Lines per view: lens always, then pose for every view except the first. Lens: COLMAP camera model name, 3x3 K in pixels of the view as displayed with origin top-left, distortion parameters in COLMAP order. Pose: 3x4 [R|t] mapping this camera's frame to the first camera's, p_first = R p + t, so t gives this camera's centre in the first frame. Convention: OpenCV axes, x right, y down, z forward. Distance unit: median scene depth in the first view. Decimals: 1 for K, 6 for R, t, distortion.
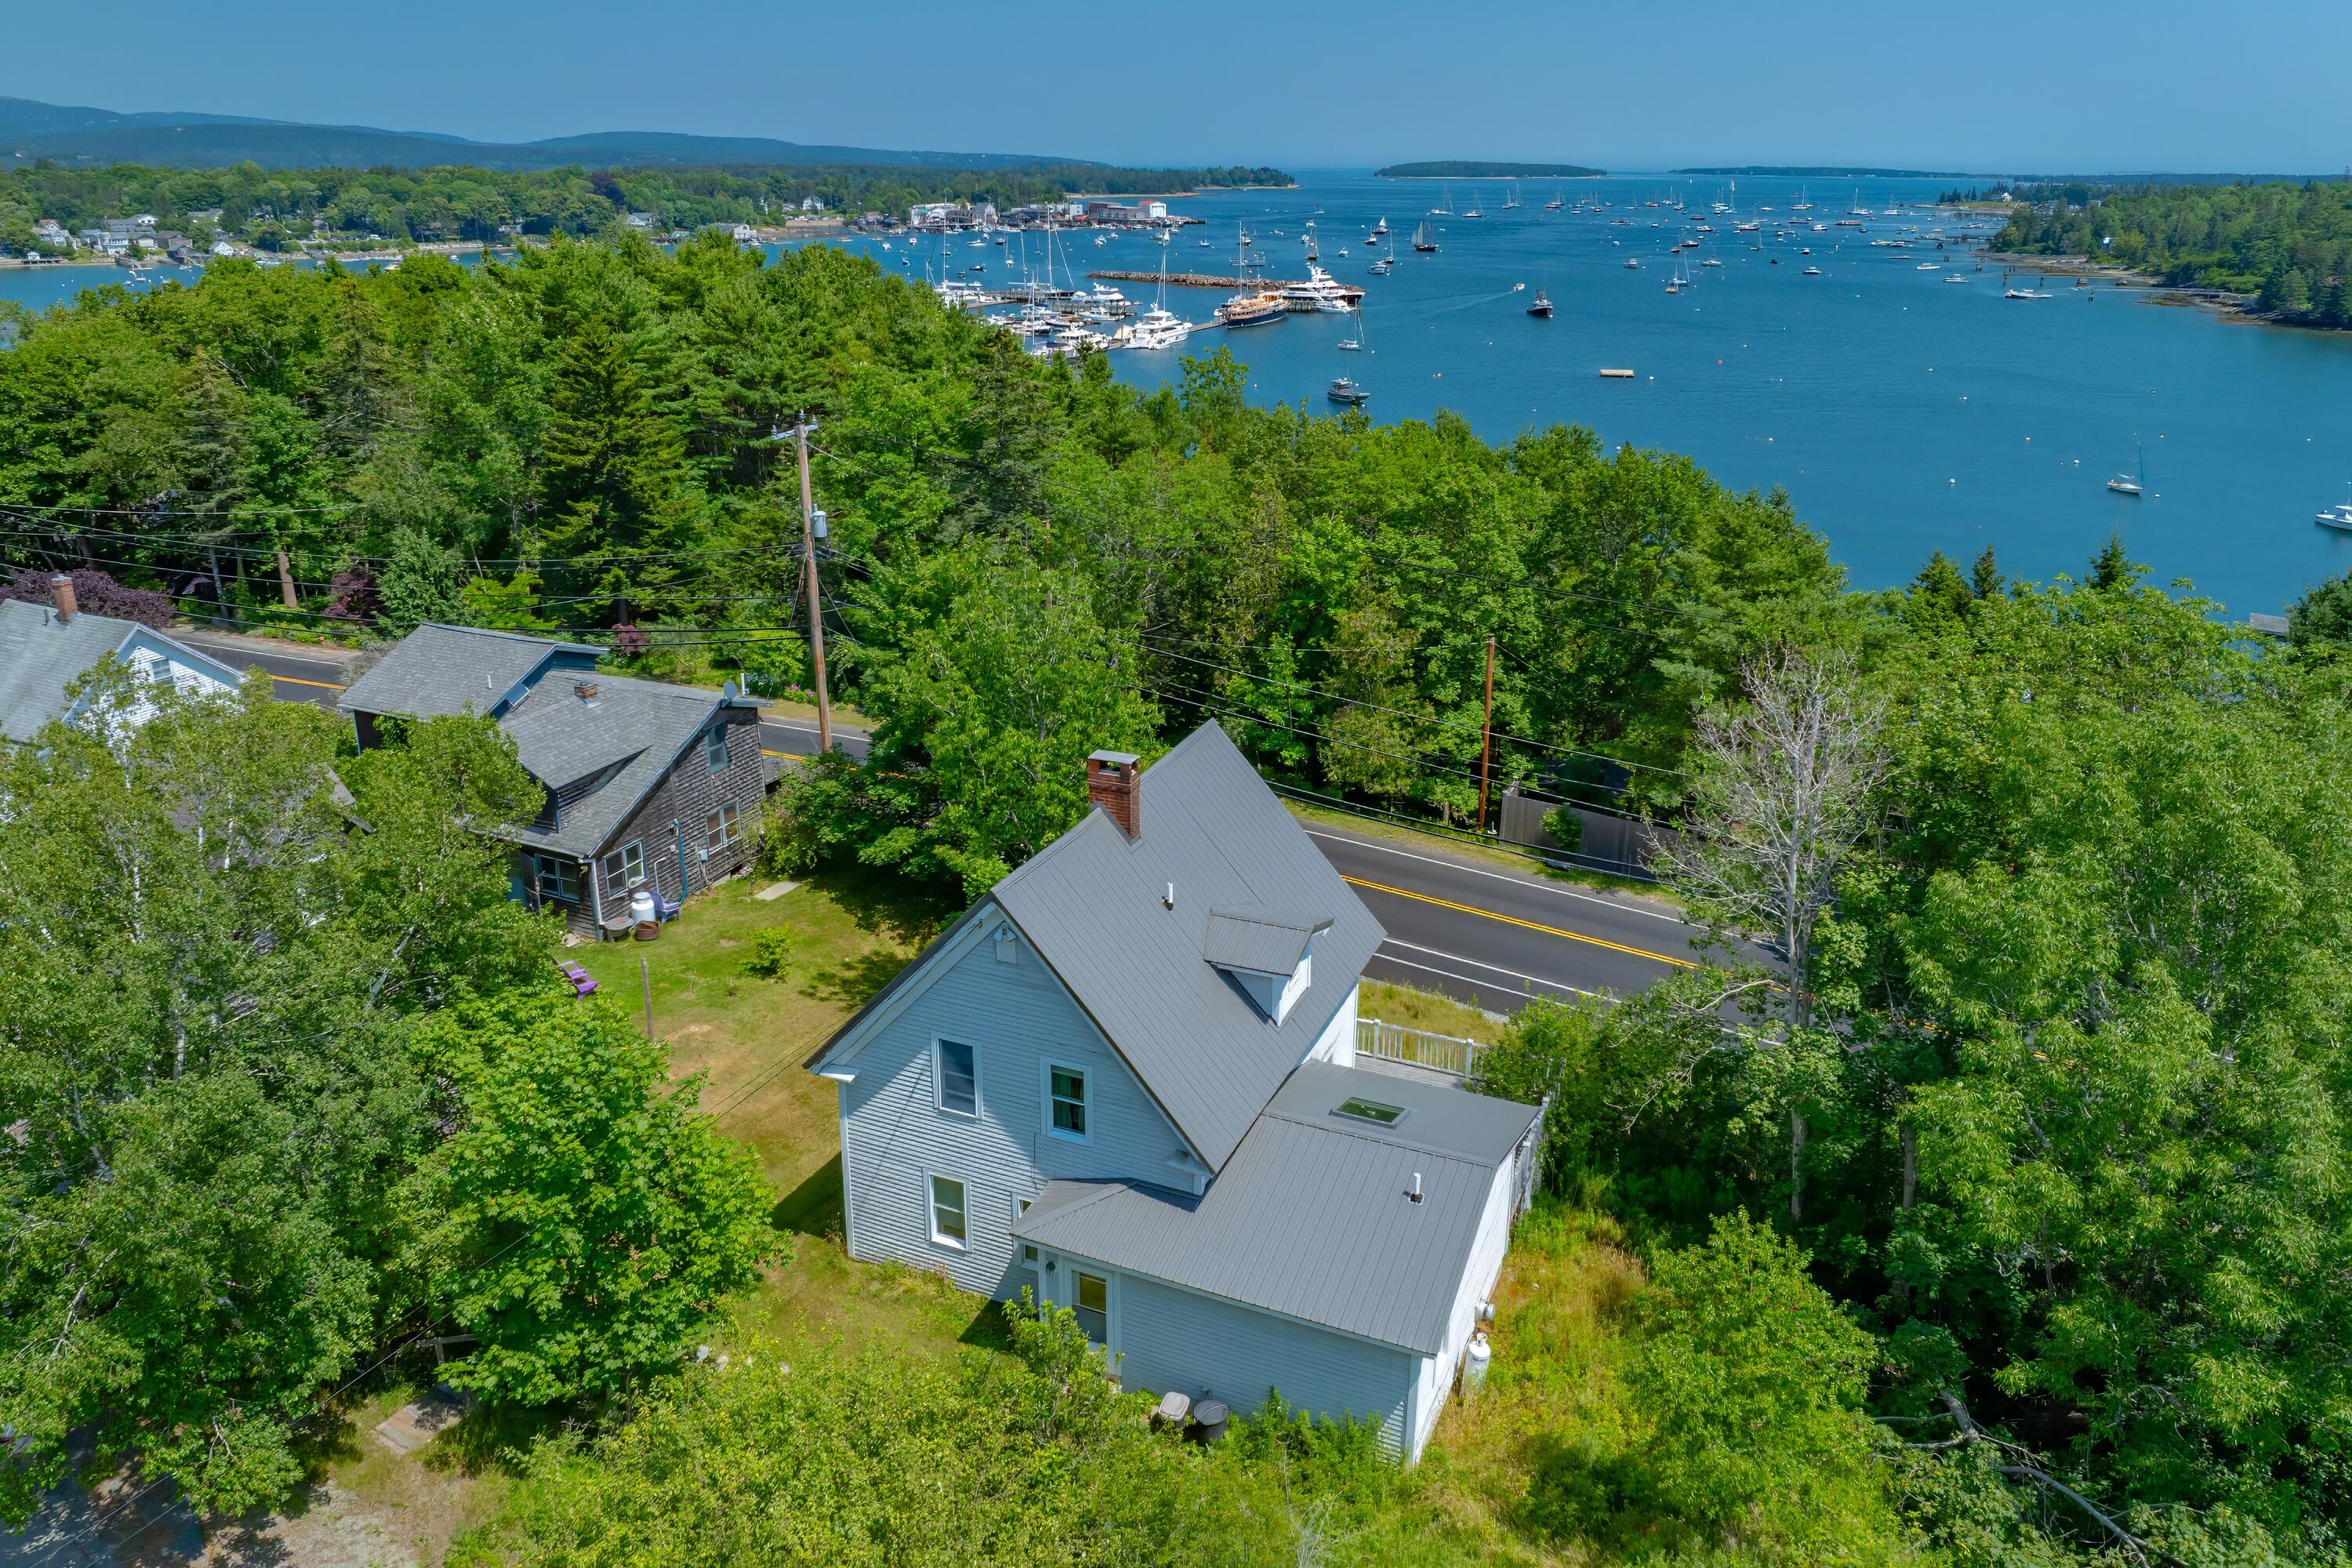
lens RADIAL K [[1645.1, 0, 1176.0], [0, 1645.1, 784.0], [0, 0, 1]] dist [-0.038919, -0.001472]
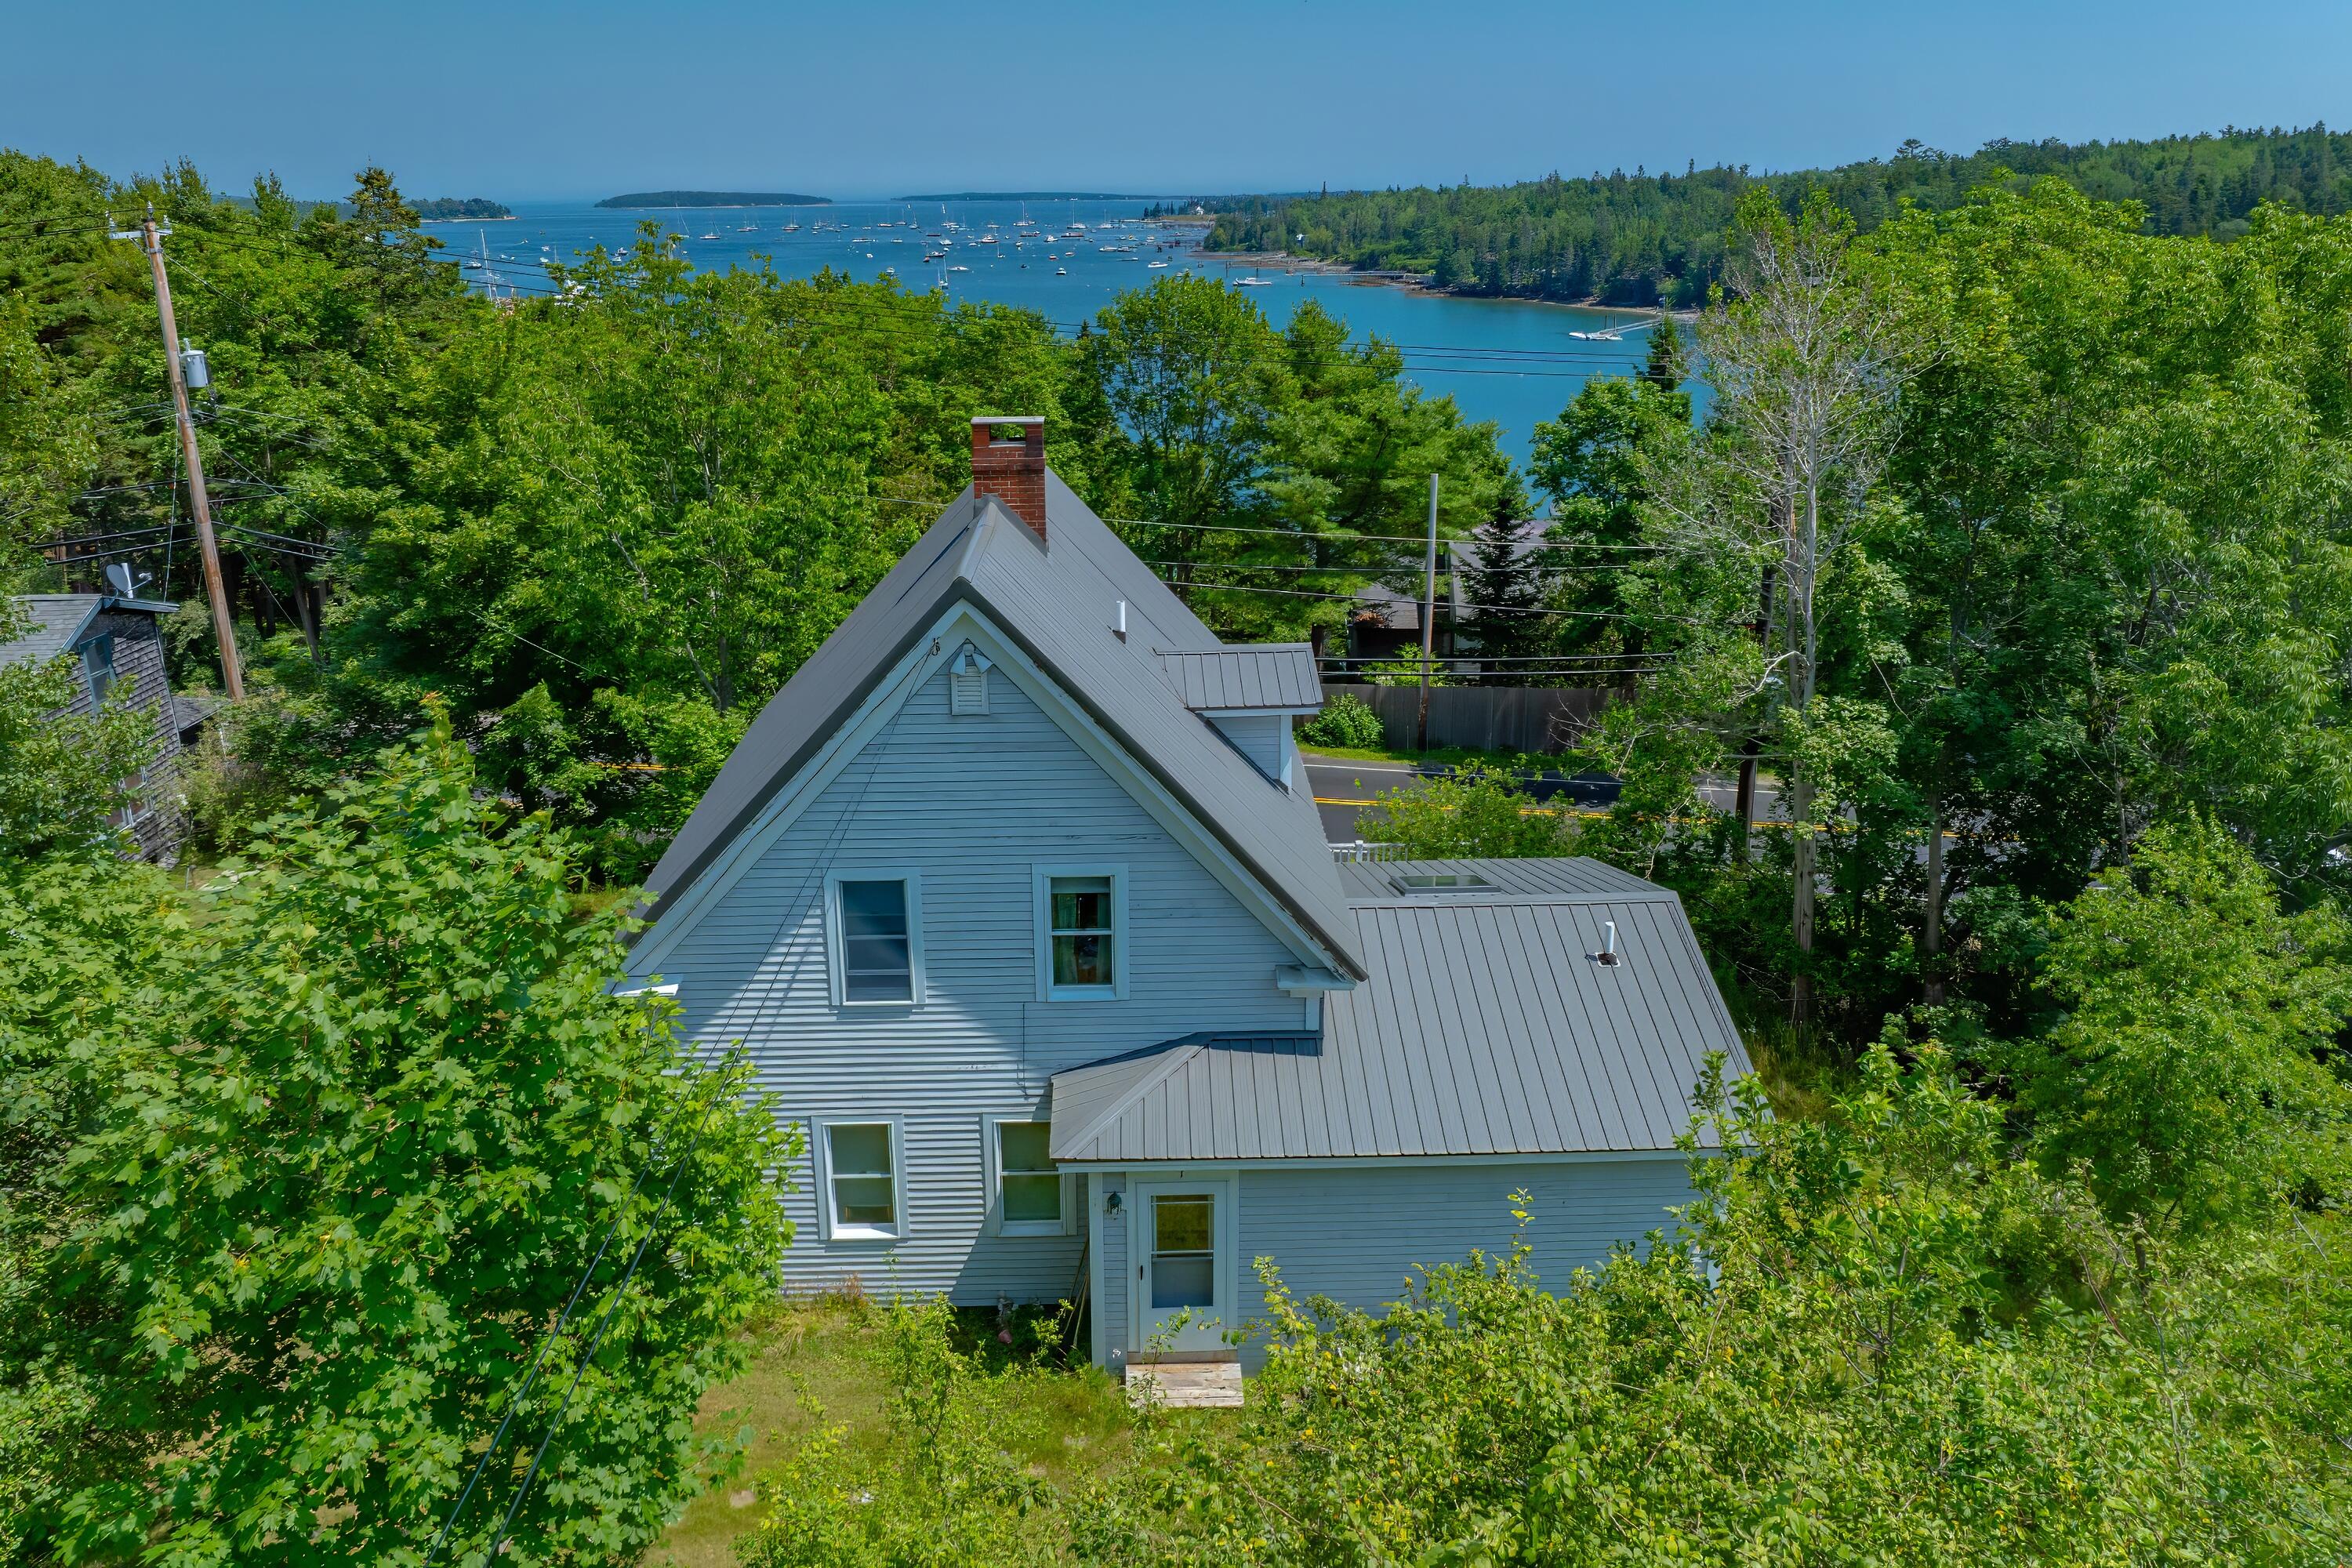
lens RADIAL K [[1628.1, 0, 1176.1], [0, 1628.1, 745.9], [0, 0, 1]] dist [-0.039066, 0.006740]
pose [[0.900865, -0.139569, 0.411051, -0.142649], [0.155845, 0.987762, -0.006163, 0.068641], [-0.405160, 0.069612, 0.911592, 0.219723]]
